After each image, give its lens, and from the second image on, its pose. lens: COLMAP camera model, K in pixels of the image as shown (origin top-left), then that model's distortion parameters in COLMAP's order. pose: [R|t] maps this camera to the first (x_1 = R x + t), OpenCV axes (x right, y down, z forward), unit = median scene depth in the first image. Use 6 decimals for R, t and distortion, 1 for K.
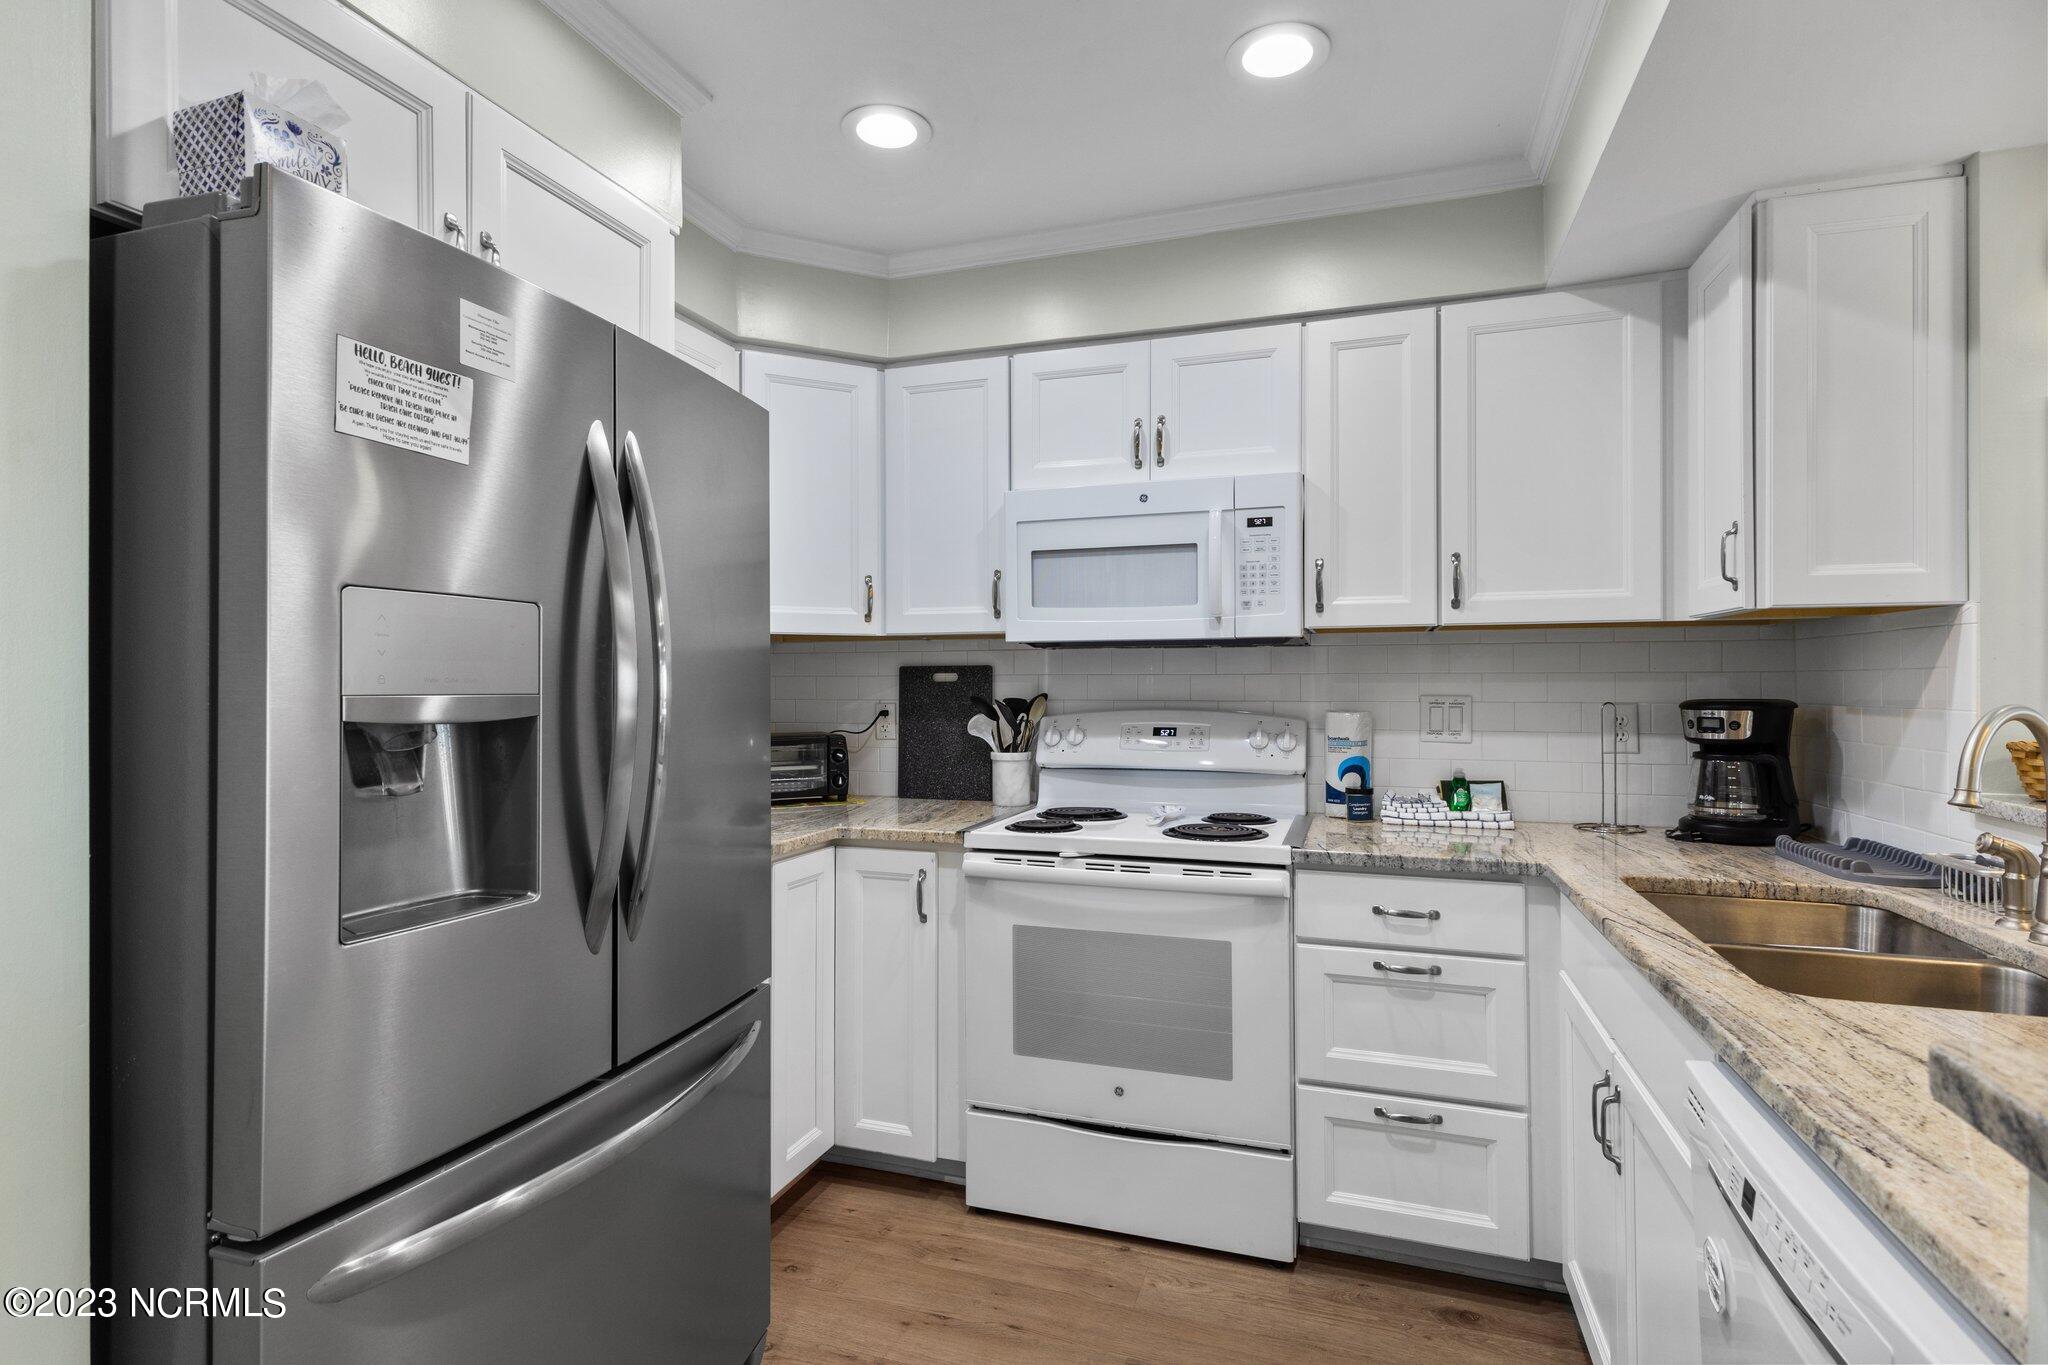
lens RADIAL K [[982.1, 0, 1020.9], [0, 982.1, 678.7], [0, 0, 1]] dist [0.006306, -0.002257]
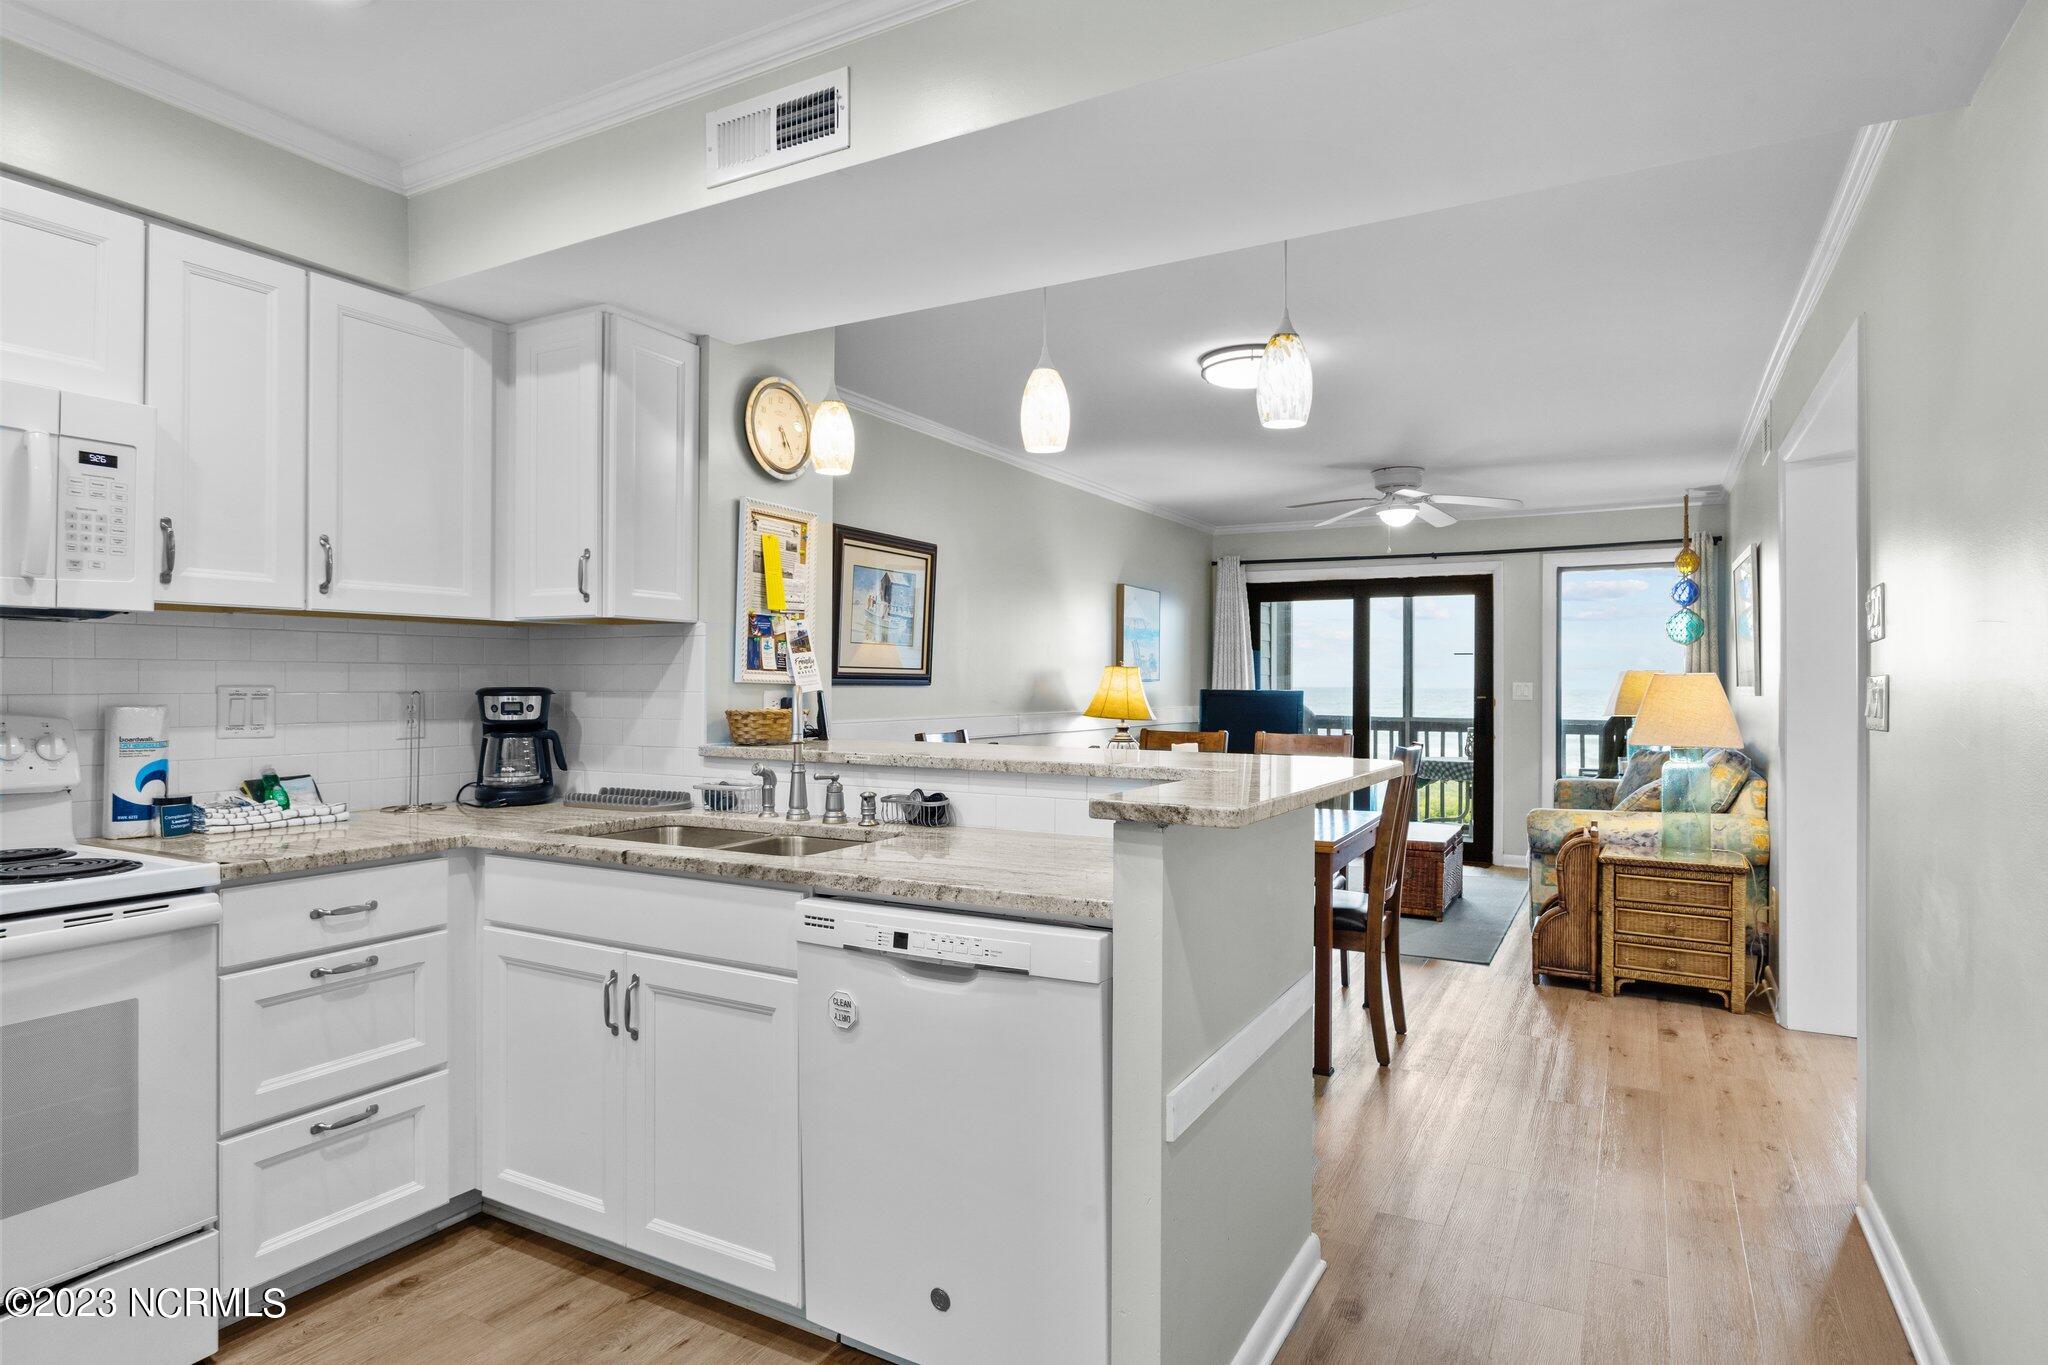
lens RADIAL K [[1113.3, 0, 1025.3], [0, 1113.3, 677.5], [0, 0, 1]] dist [-0.023025, 0.000710]
pose [[0.171238, 0.004530, 0.985219, -0.526050], [-0.007857, 0.999964, -0.003233, 0.008882], [-0.985198, -0.007187, 0.171267, 0.153265]]
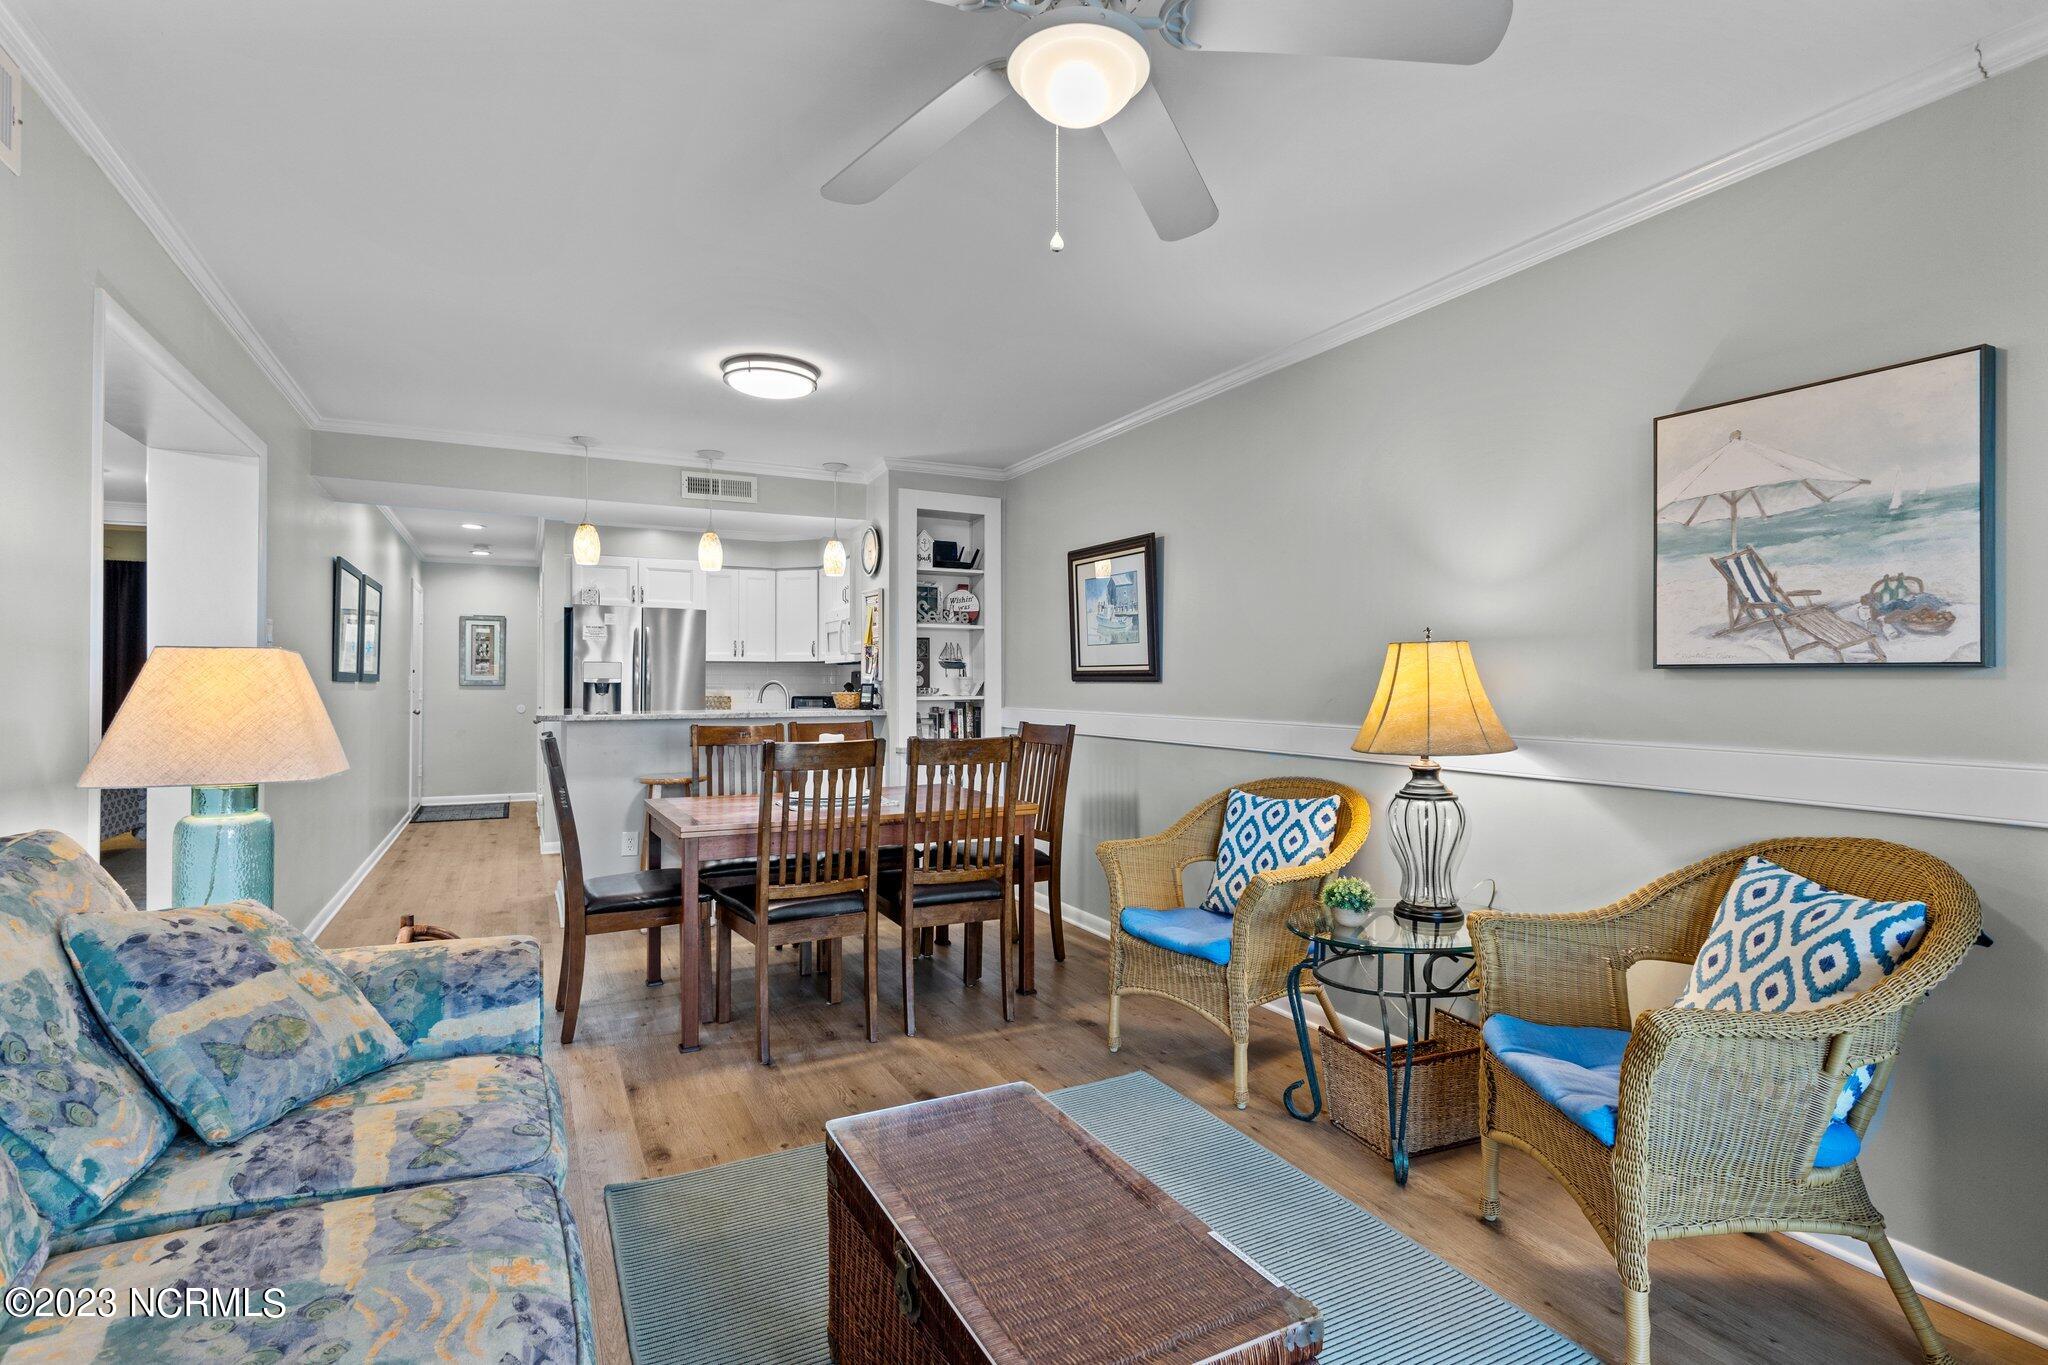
lens RADIAL K [[982.1, 0, 1017.9], [0, 982.1, 678.8], [0, 0, 1]] dist [0.006306, -0.002257]
pose [[0.726889, 0.003983, -0.686744, 4.343658], [-0.006683, 0.999977, -0.001273, 0.019826], [0.686723, 0.005515, 0.726899, -1.287670]]
